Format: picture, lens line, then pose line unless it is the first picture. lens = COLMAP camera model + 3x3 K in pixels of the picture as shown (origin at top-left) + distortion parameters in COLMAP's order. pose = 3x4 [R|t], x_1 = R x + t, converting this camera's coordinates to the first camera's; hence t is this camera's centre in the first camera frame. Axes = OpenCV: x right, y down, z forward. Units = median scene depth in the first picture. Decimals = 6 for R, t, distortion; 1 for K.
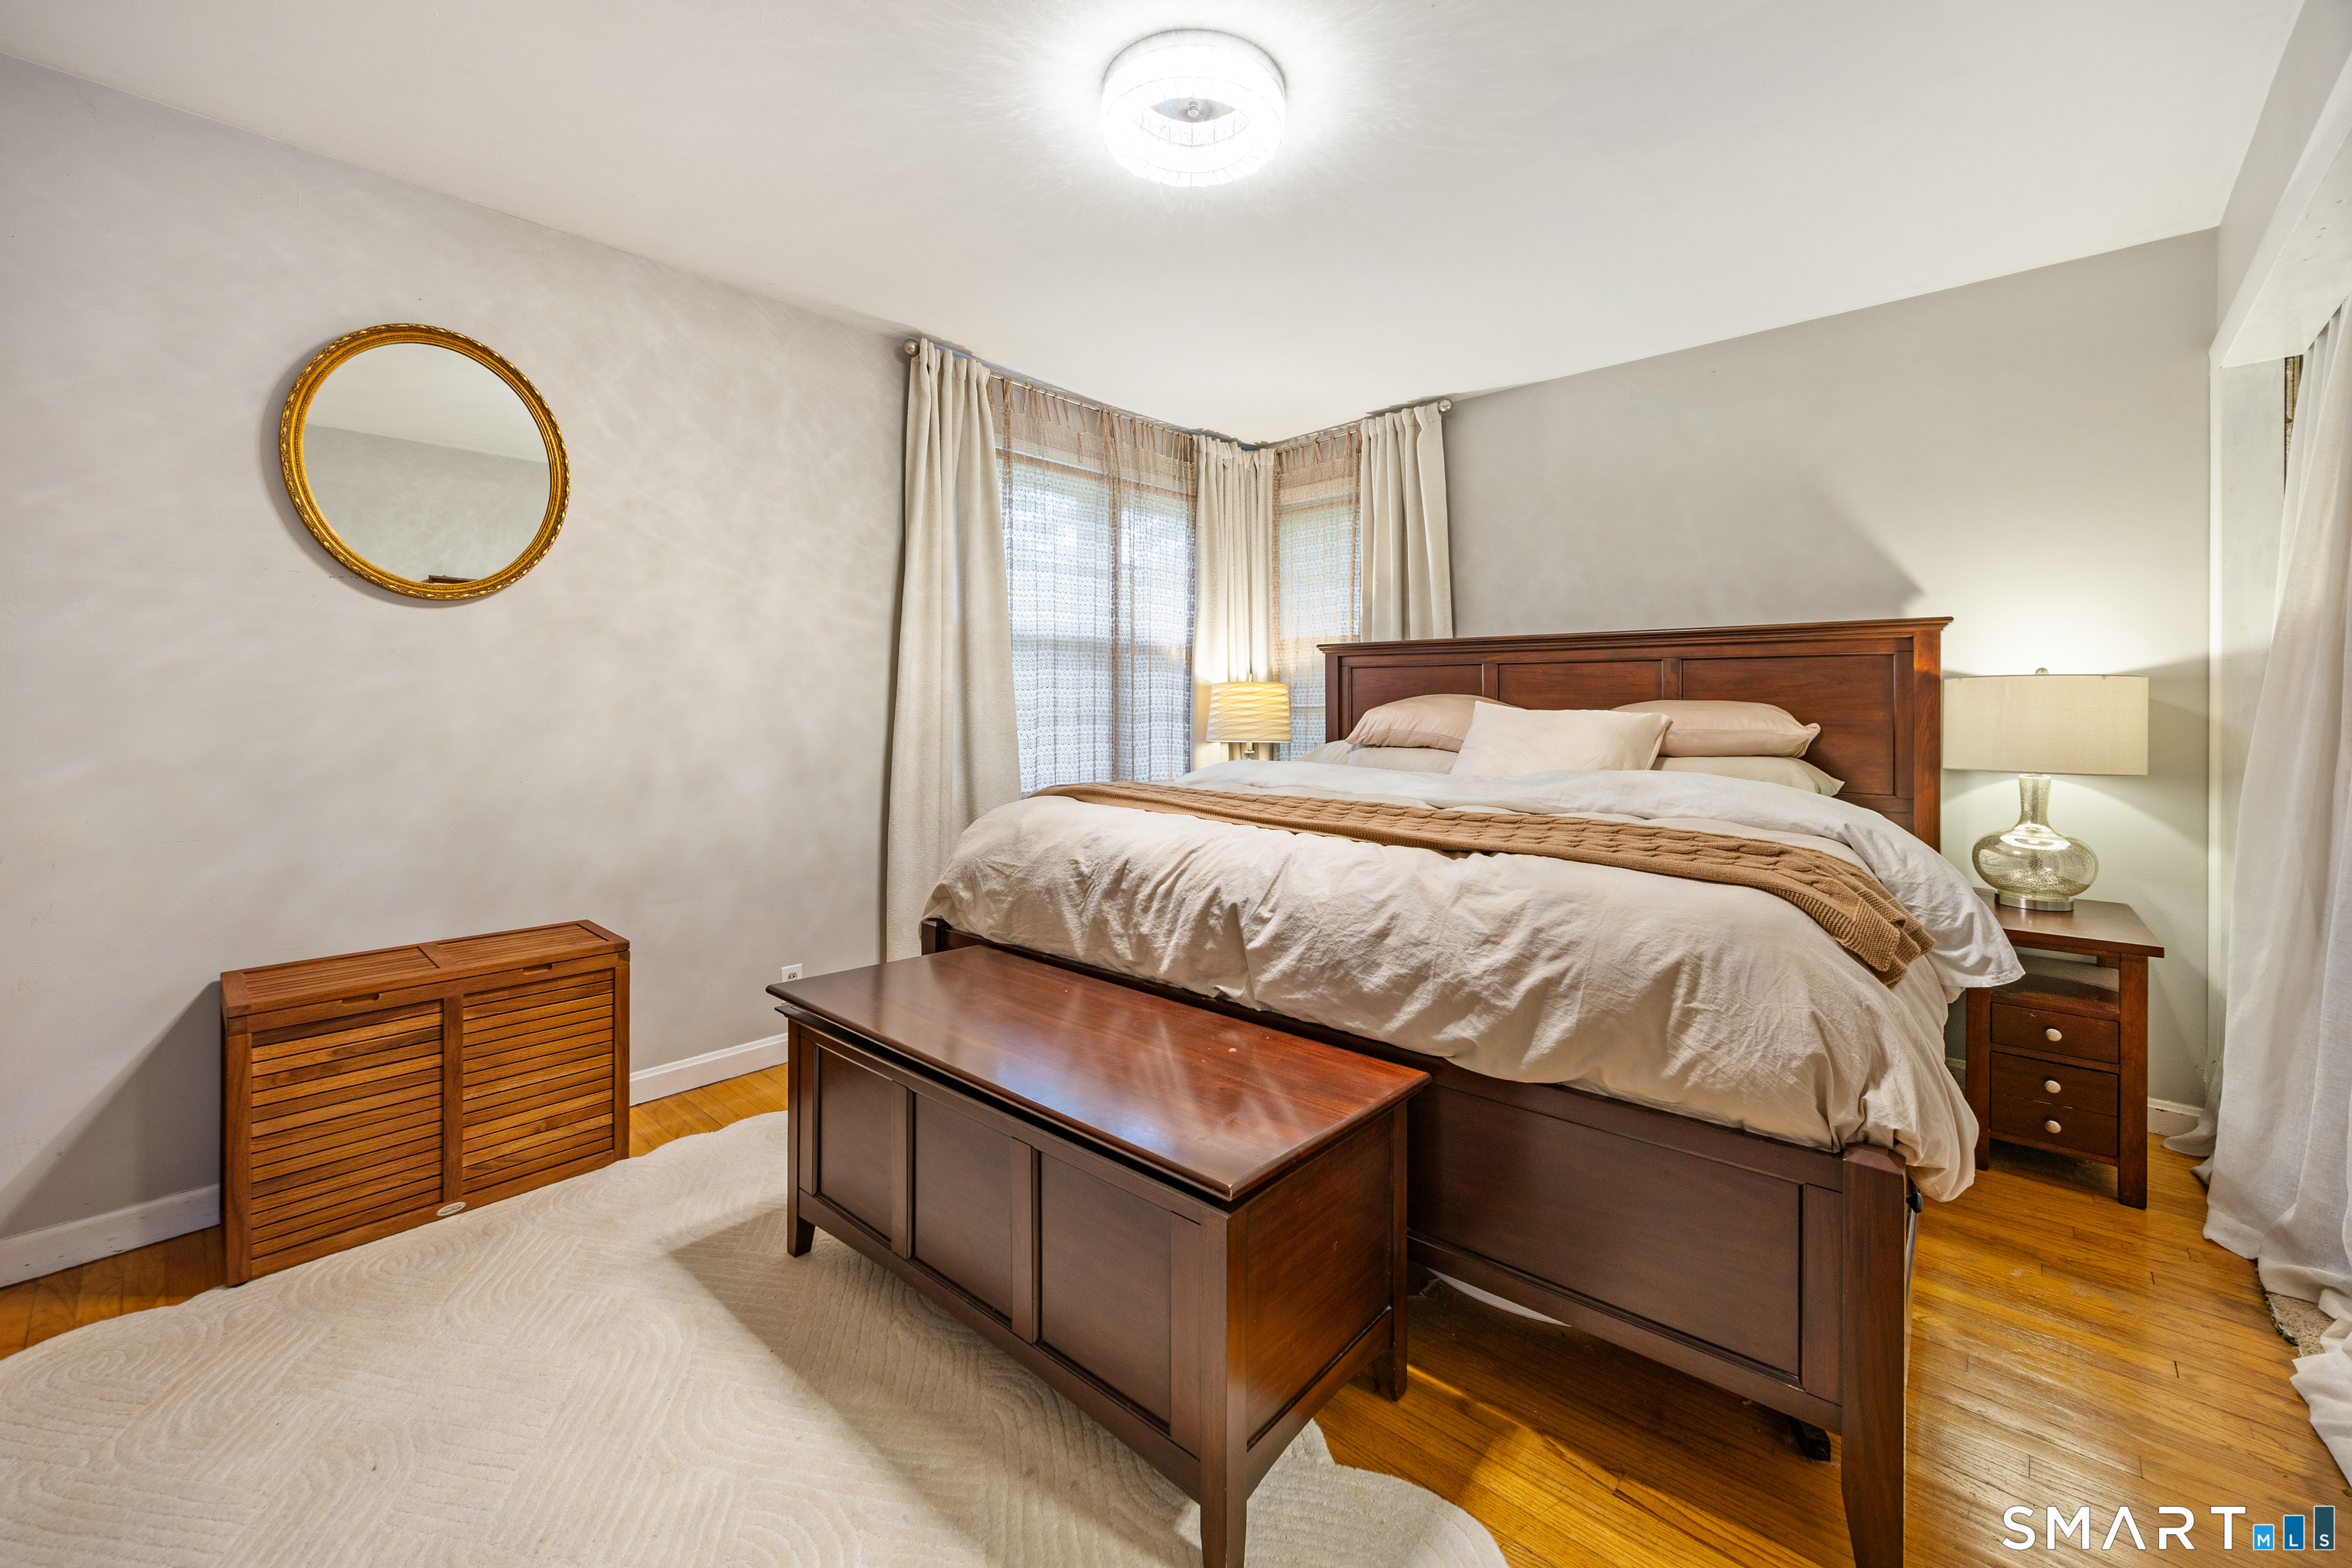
lens RADIAL K [[958.4, 0, 1183.8], [0, 958.4, 710.8], [0, 0, 1]] dist [-0.003635, -0.000136]
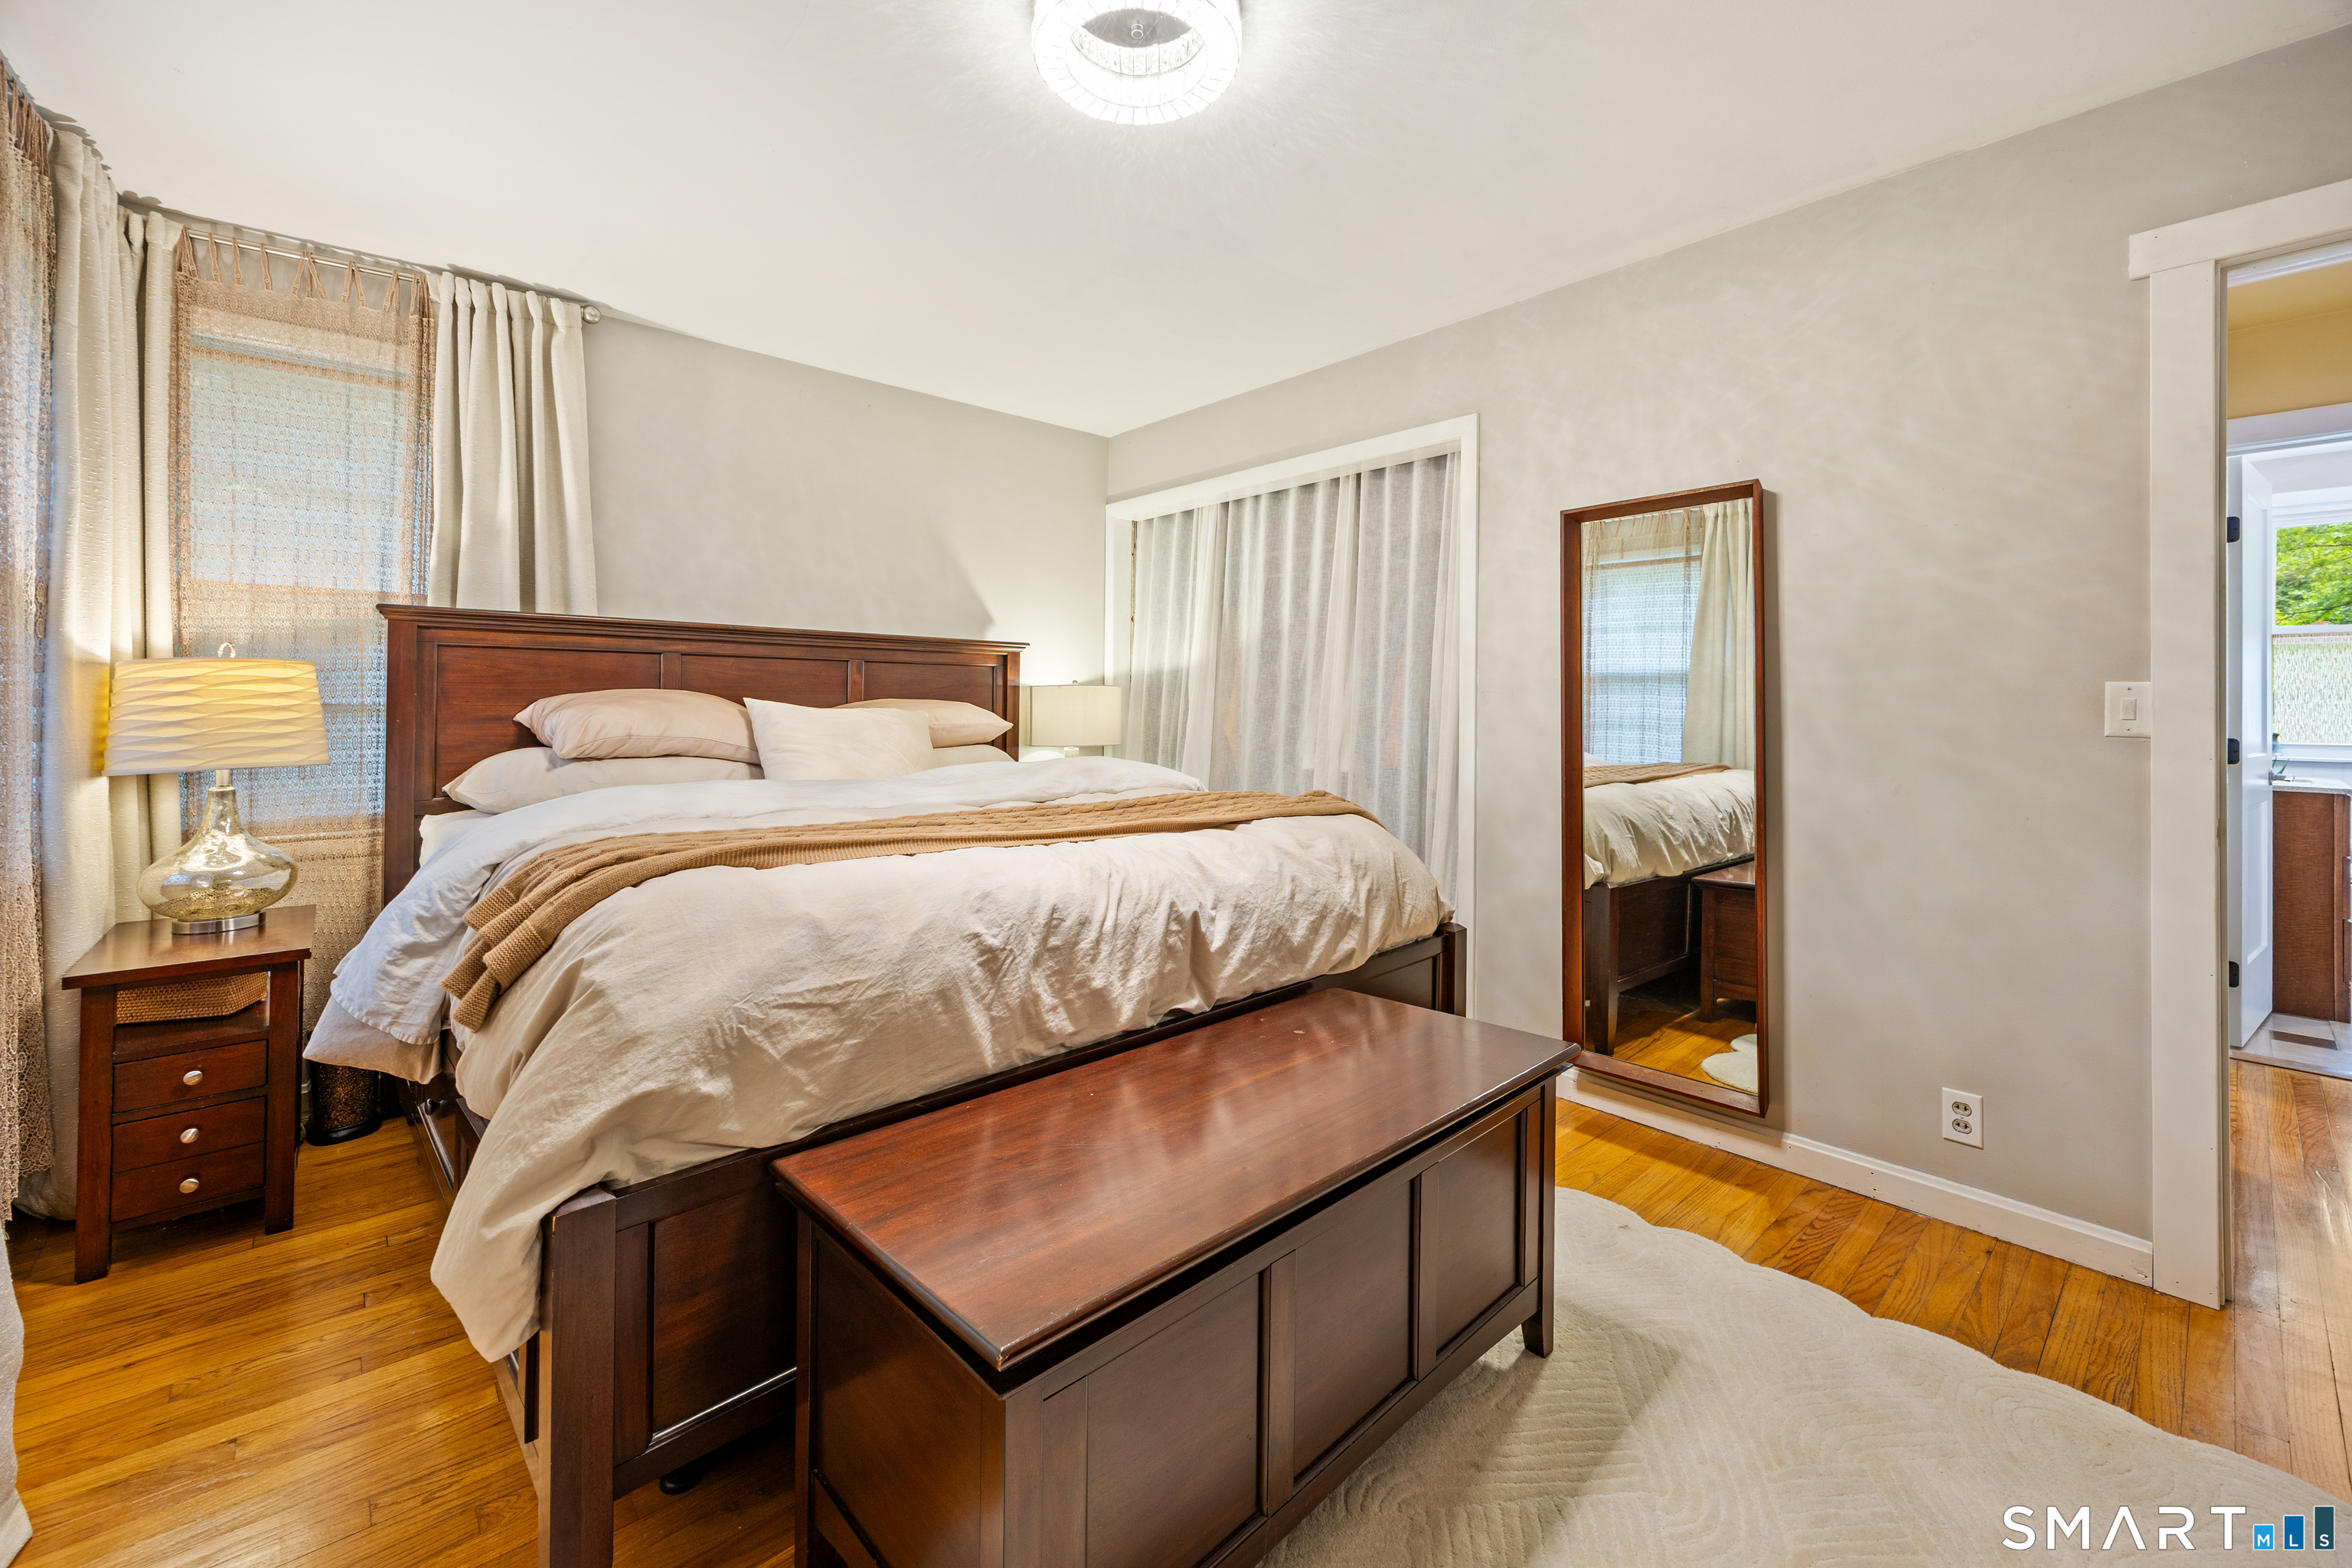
lens RADIAL K [[958.4, 0, 1185.5], [0, 958.4, 700.0], [0, 0, 1]] dist [-0.003635, -0.000136]
pose [[0.087381, 0.003872, 0.996167, -0.802613], [0.000905, 0.999992, -0.003967, -0.007978], [-0.996175, 0.001249, 0.087376, 0.811325]]
